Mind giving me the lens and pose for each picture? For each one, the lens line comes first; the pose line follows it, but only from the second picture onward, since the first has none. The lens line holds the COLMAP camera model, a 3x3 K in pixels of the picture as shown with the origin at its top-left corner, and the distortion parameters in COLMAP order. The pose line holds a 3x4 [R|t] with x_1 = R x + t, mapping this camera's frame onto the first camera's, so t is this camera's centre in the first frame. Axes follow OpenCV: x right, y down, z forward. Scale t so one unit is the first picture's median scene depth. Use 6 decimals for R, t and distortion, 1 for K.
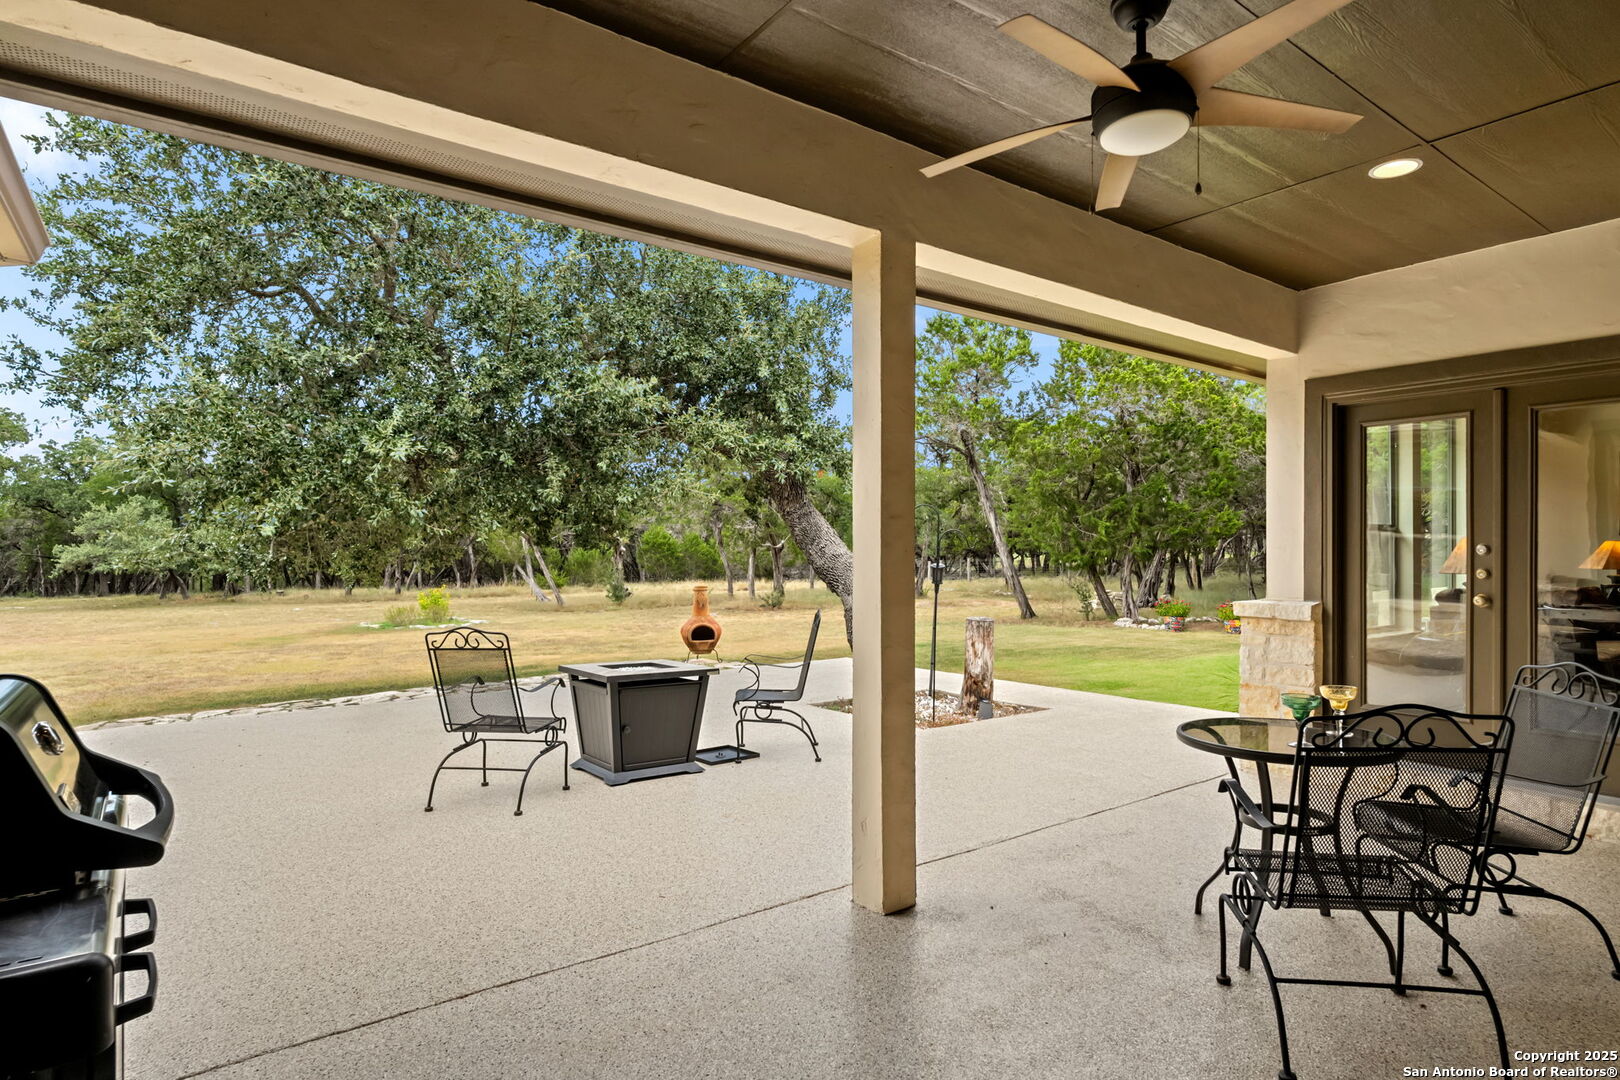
lens RADIAL K [[861.8, 0, 810.0], [0, 861.8, 540.0], [0, 0, 1]] dist [-0.001213, 0.000011]
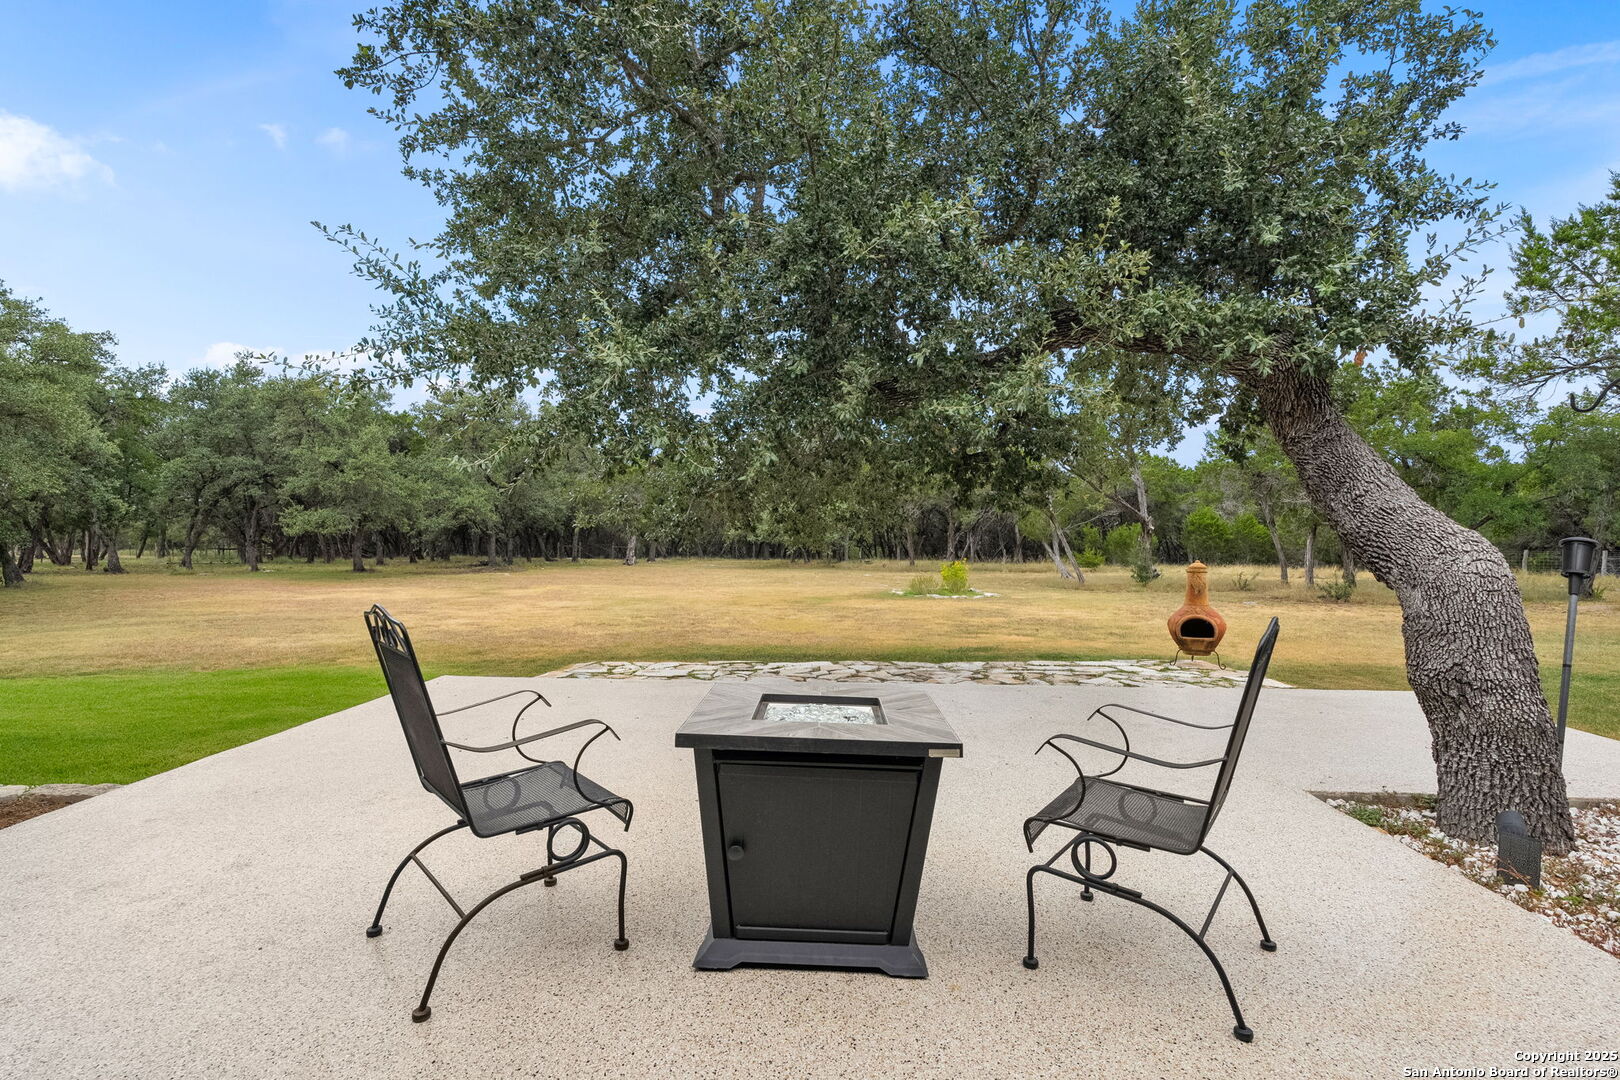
lens RADIAL K [[761.9, 0, 824.9], [0, 761.9, 538.9], [0, 0, 1]] dist [-0.002695, -0.000151]
pose [[0.791055, 0.017673, -0.611489, 0.013970], [-0.006180, 0.999762, 0.020901, 0.009217], [0.611713, -0.012755, 0.790977, 0.144001]]
